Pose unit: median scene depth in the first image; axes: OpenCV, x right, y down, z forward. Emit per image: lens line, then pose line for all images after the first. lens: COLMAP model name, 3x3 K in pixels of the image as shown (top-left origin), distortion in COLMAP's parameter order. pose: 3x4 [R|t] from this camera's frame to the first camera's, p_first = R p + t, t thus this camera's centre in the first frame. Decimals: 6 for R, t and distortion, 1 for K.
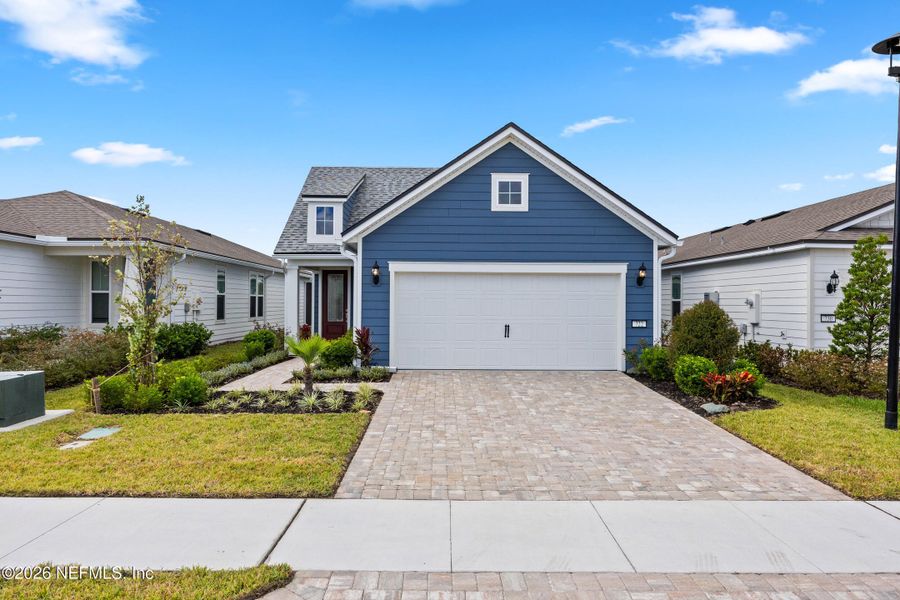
lens RADIAL K [[637.4, 0, 450.0], [0, 637.4, 300.0], [0, 0, 1]] dist [-0.005322, 0.000549]
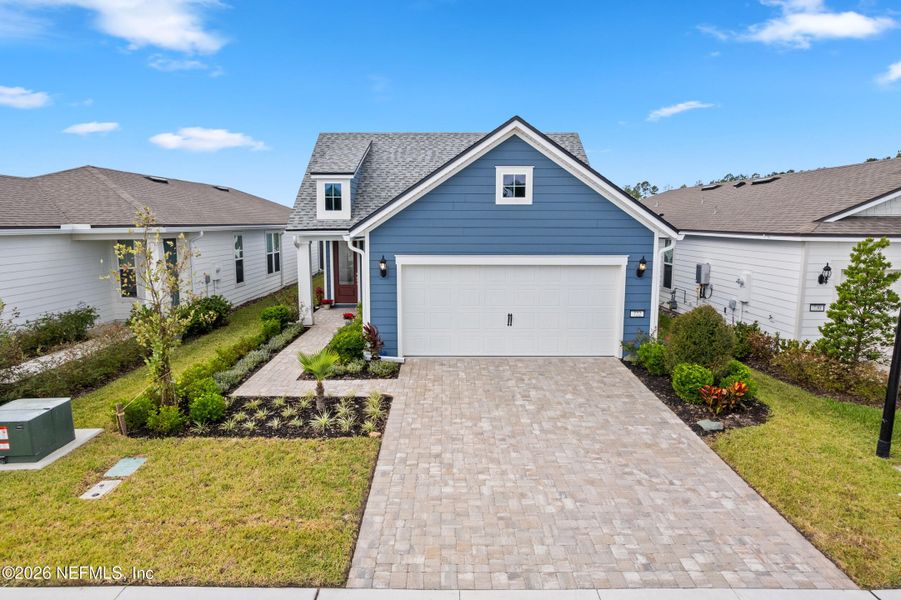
lens RADIAL K [[577.4, 0, 443.7], [0, 577.4, 306.4], [0, 0, 1]] dist [-0.075866, 0.069140]
pose [[0.999869, -0.003756, -0.015721, -0.004036], [0.006072, 0.988666, 0.150008, -0.117153], [0.014980, -0.150083, 0.988560, 0.072821]]
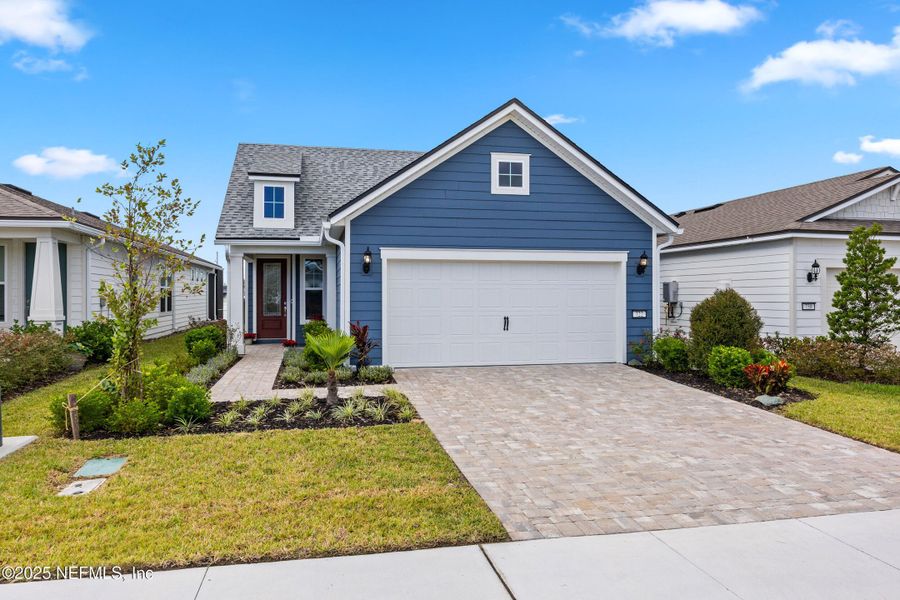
lens RADIAL K [[637.4, 0, 450.0], [0, 637.4, 300.0], [0, 0, 1]] dist [-0.005322, 0.000549]
pose [[0.980194, -0.008389, 0.197862, -0.177503], [0.005908, 0.999896, 0.013129, 0.001574], [-0.197951, -0.011700, 0.980142, 0.107747]]
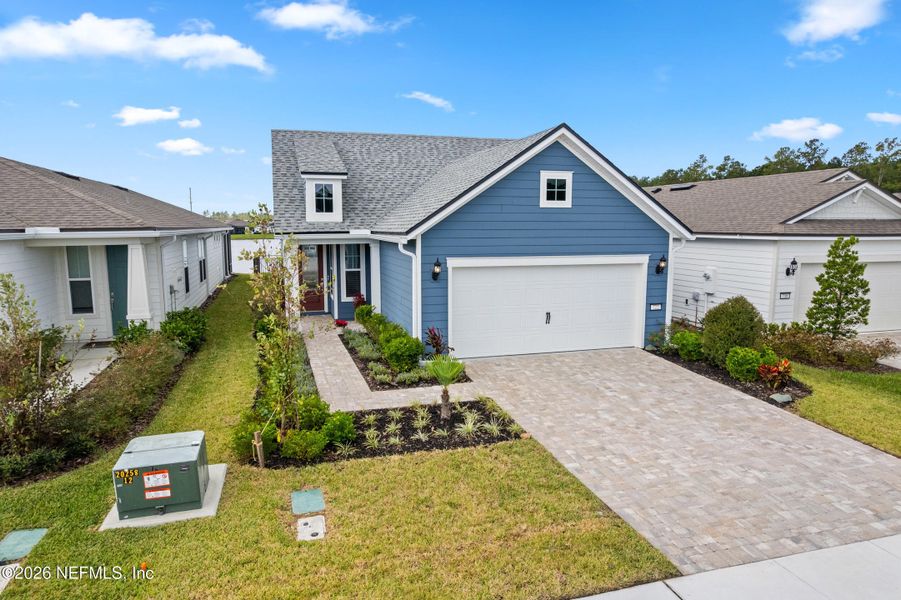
lens RADIAL K [[577.4, 0, 443.7], [0, 577.4, 306.4], [0, 0, 1]] dist [-0.075866, 0.069140]
pose [[0.964249, -0.044568, 0.261222, -0.343373], [0.005954, 0.989150, 0.146786, -0.118123], [-0.264930, -0.139983, 0.954053, 0.115885]]
